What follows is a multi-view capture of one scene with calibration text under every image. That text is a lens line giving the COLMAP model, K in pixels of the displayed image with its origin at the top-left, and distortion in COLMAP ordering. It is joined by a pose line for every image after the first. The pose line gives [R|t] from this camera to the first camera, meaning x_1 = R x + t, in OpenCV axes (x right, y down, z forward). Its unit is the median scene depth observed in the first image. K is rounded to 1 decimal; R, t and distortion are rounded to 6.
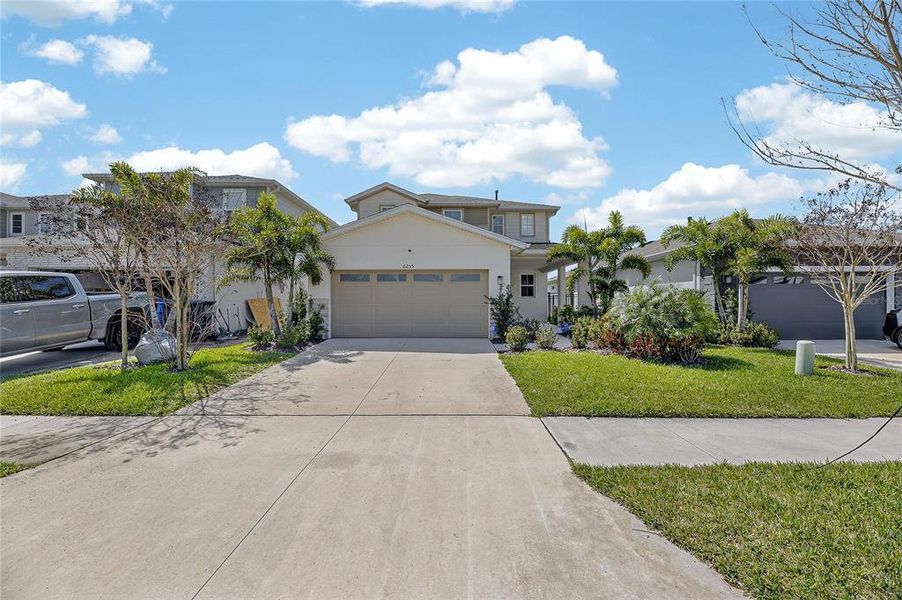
lens RADIAL K [[362.6, 0, 451.7], [0, 362.6, 297.9], [0, 0, 1]] dist [-0.004201, -0.002027]
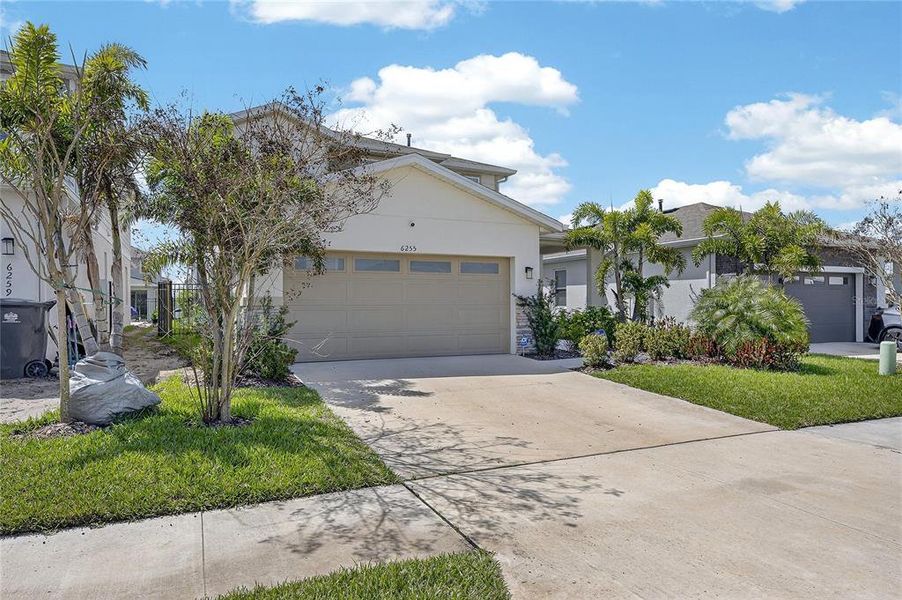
lens RADIAL K [[583.5, 0, 455.0], [0, 583.5, 301.8], [0, 0, 1]] dist [0.011561, 0.003995]
pose [[0.906674, 0.001254, 0.421830, -0.485207], [-0.003154, 0.999988, 0.003805, 0.004405], [-0.421820, -0.004780, 0.906667, 0.013832]]
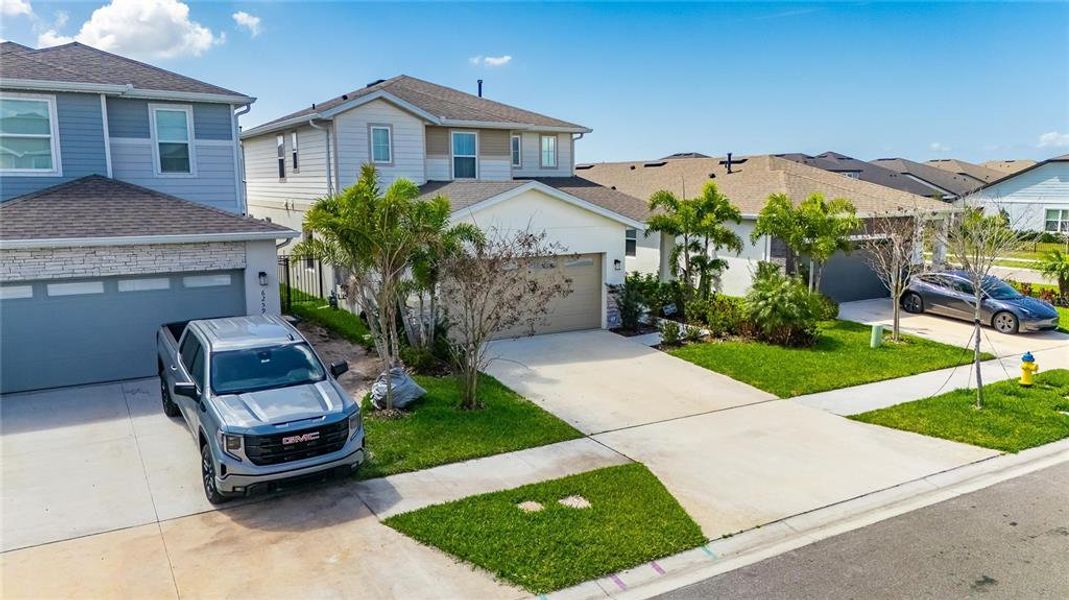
lens RADIAL K [[785.1, 0, 530.9], [0, 785.1, 302.9], [0, 0, 1]] dist [0.058407, -0.001139]
pose [[0.868067, -0.078718, 0.490167, -1.001308], [-0.001004, 0.987069, 0.160296, -0.264684], [-0.496447, -0.139640, 0.856762, -0.559903]]
